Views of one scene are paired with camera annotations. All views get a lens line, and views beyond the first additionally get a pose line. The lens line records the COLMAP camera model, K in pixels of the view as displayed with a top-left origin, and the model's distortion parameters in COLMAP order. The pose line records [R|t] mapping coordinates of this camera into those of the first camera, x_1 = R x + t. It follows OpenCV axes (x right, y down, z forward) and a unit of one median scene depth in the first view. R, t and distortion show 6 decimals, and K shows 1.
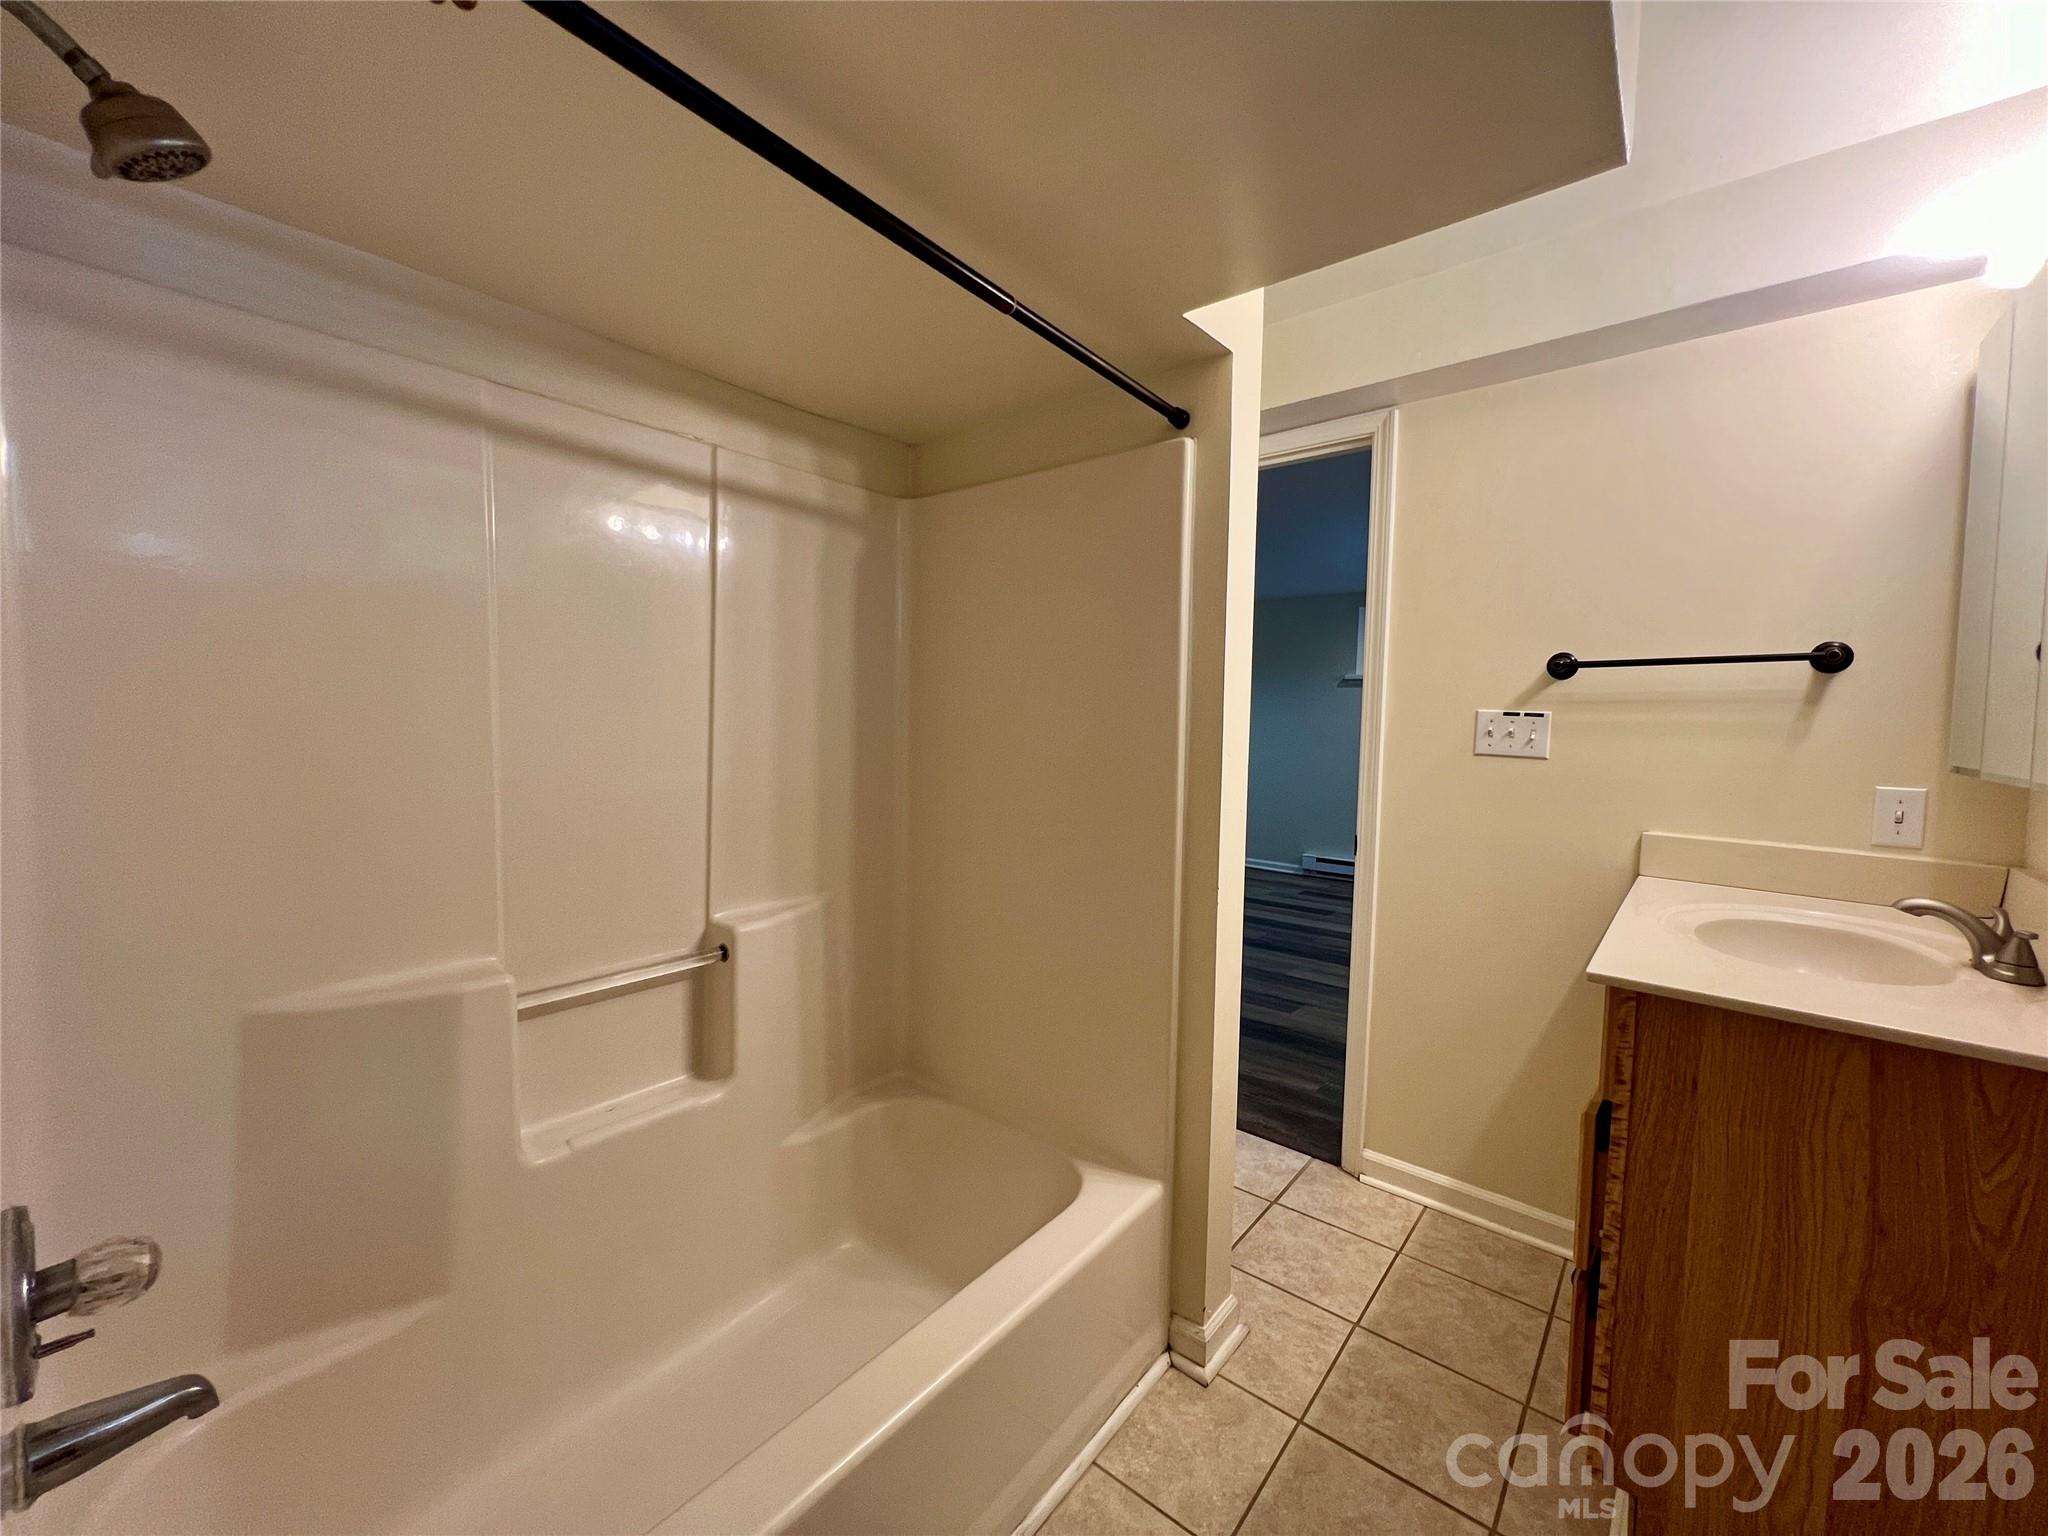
lens RADIAL K [[823.1, 0, 1024.5], [0, 823.1, 761.3], [0, 0, 1]] dist [-0.001575, 0.001334]
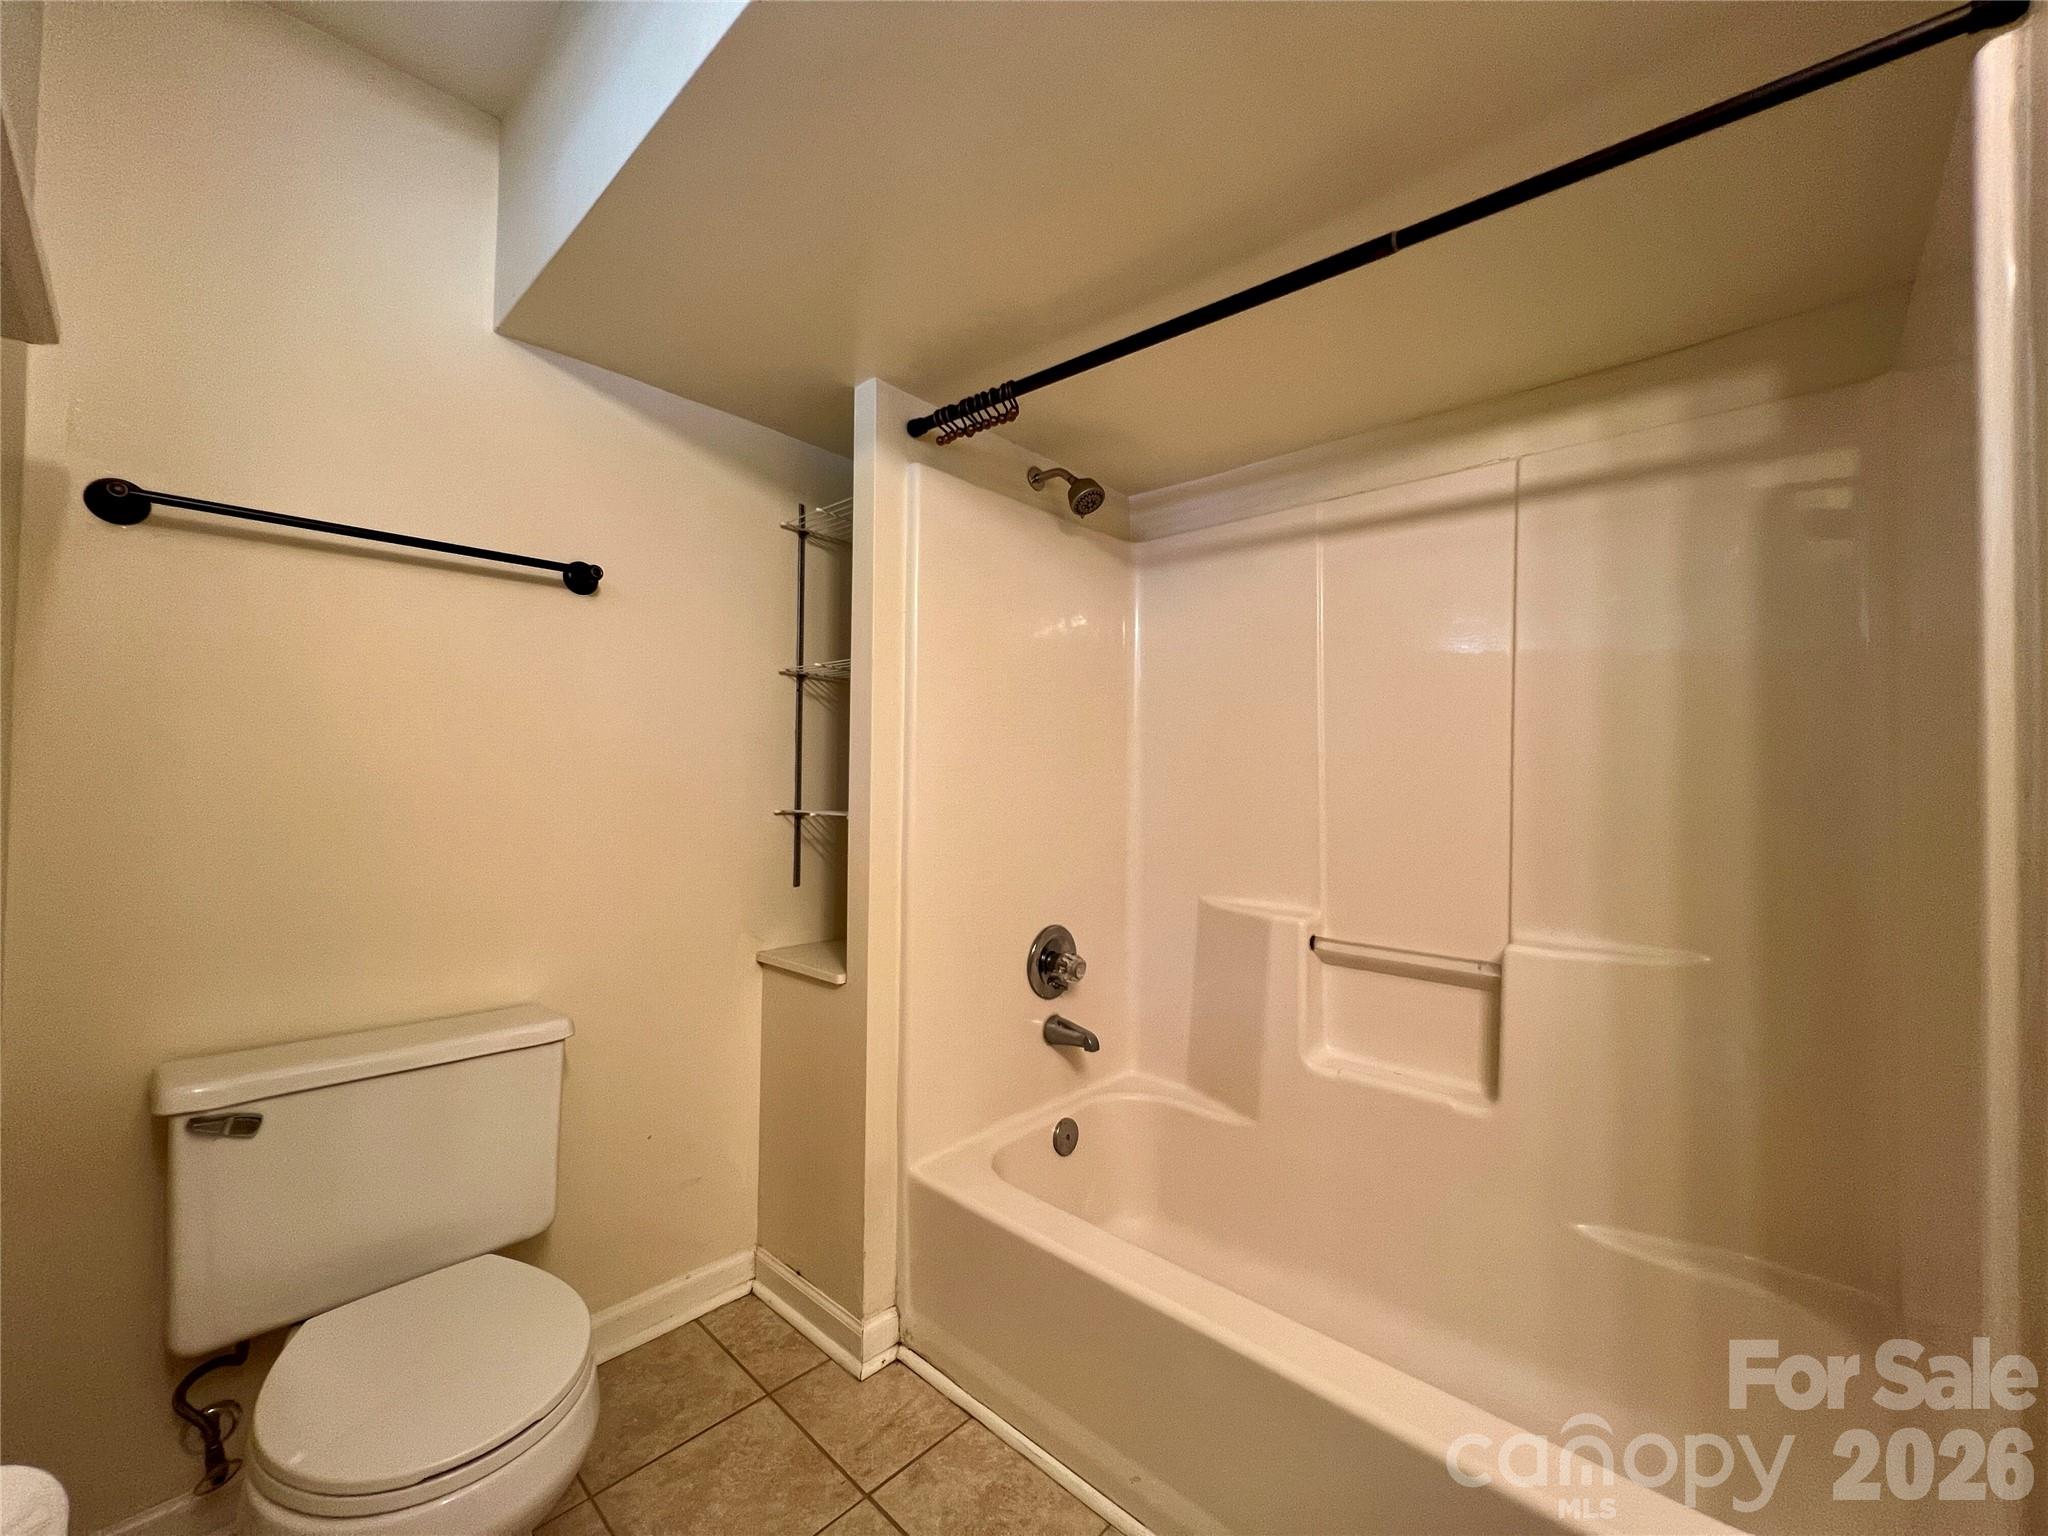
lens RADIAL K [[817.7, 0, 1028.5], [0, 817.7, 764.4], [0, 0, 1]] dist [0.000452, 0.000096]
pose [[-0.054687, -0.036840, -0.997824, 0.636659], [-0.073260, 0.996774, -0.032786, 0.065326], [0.995812, 0.071308, -0.057209, 0.489143]]
